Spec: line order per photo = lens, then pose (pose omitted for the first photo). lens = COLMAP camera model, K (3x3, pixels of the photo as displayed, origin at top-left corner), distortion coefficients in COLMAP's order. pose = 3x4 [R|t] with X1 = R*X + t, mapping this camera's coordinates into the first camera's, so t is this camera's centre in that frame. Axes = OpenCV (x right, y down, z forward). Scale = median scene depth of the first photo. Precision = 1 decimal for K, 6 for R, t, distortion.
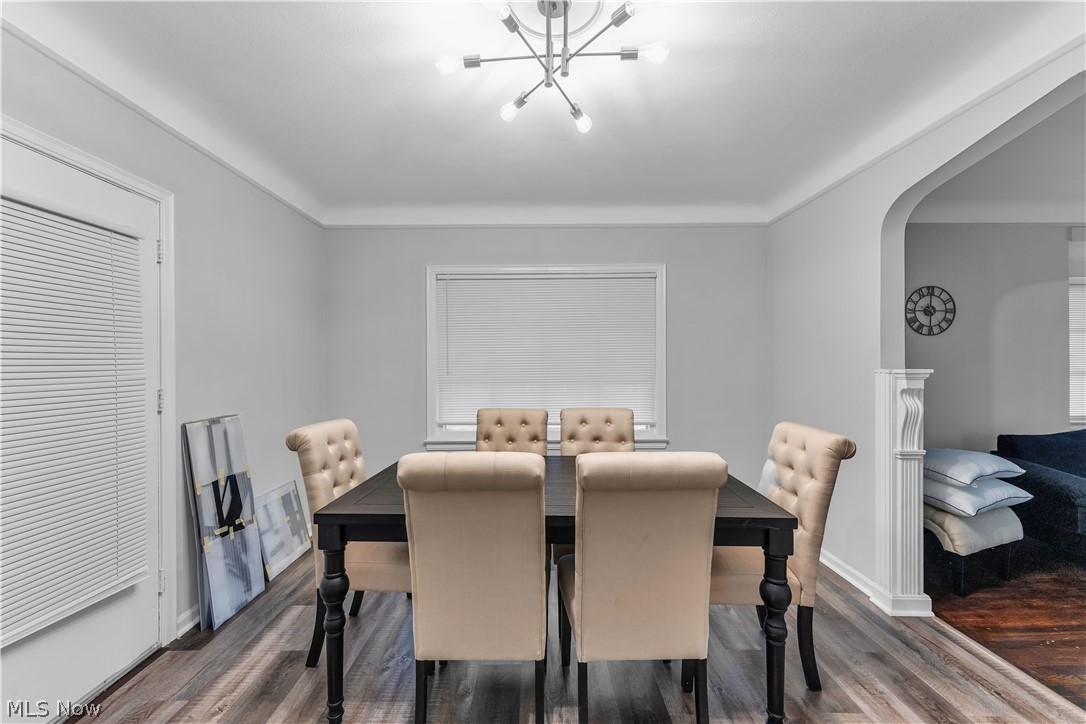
lens RADIAL K [[435.9, 0, 542.9], [0, 435.9, 367.0], [0, 0, 1]] dist [0.002161, -0.000423]
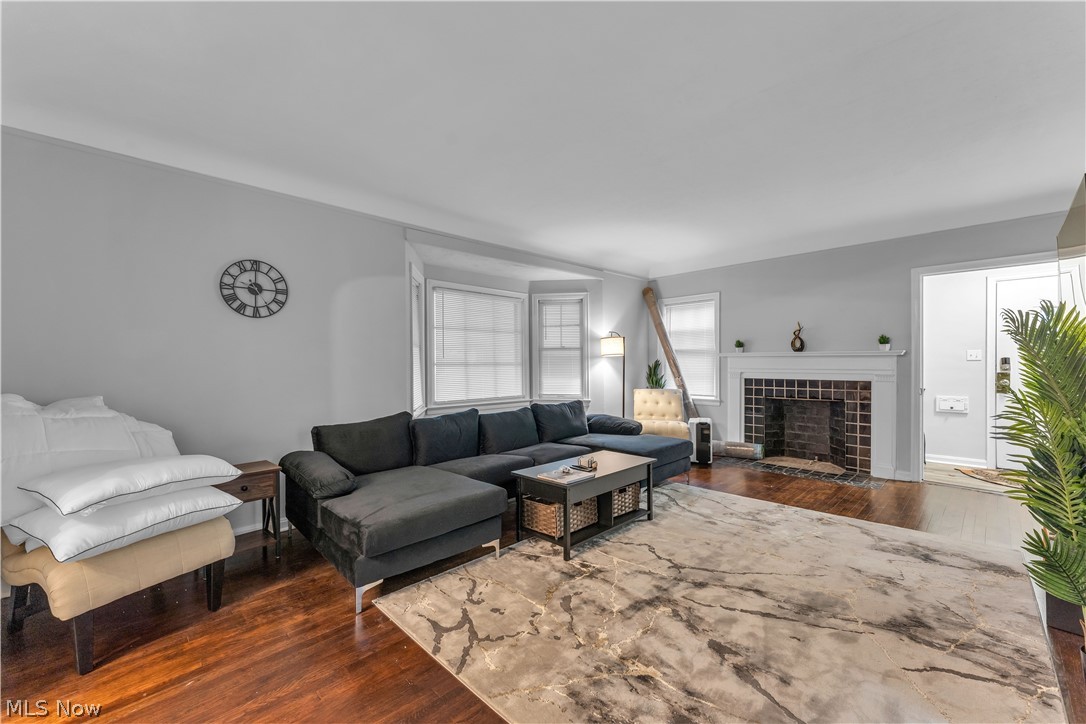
lens RADIAL K [[435.9, 0, 537.6], [0, 435.9, 365.0], [0, 0, 1]] dist [0.002161, -0.000423]
pose [[0.718805, 0.001537, 0.695210, 0.689646], [0.005577, 0.999953, -0.007977, 0.030891], [-0.695190, 0.009611, 0.718762, -0.001753]]
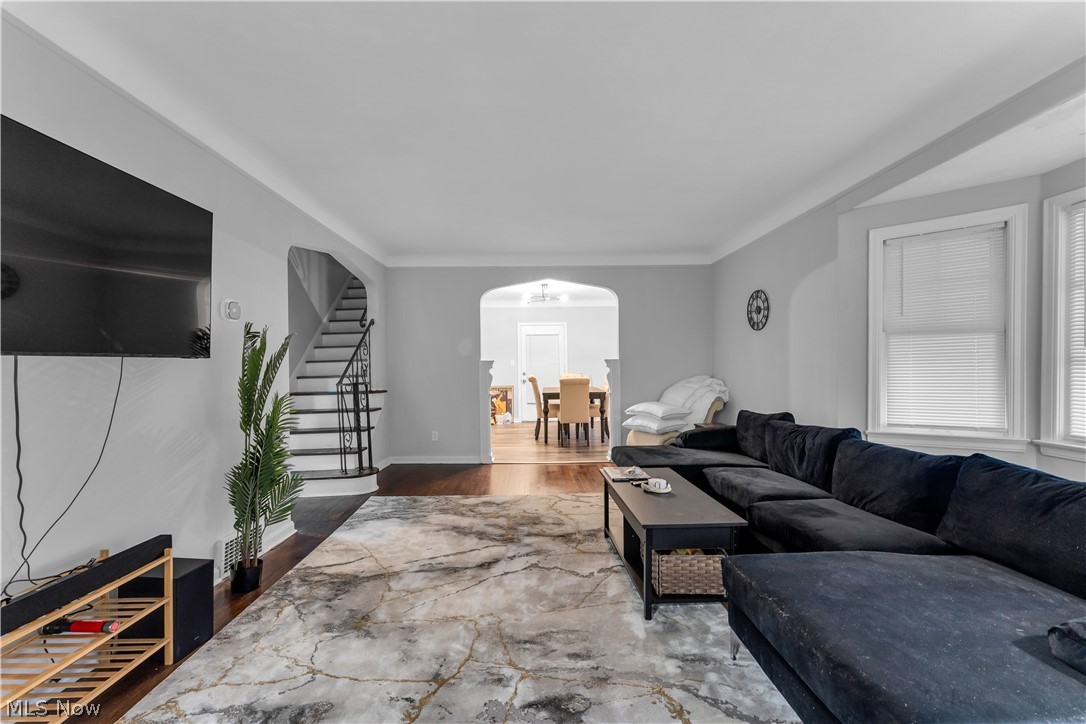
lens RADIAL K [[435.9, 0, 539.7], [0, 435.9, 367.7], [0, 0, 1]] dist [0.002161, -0.000423]
pose [[0.023738, 0.012951, -0.999634, 2.106866], [0.004043, 0.999907, 0.013051, 0.014782], [0.999710, -0.004351, 0.023683, 0.355062]]
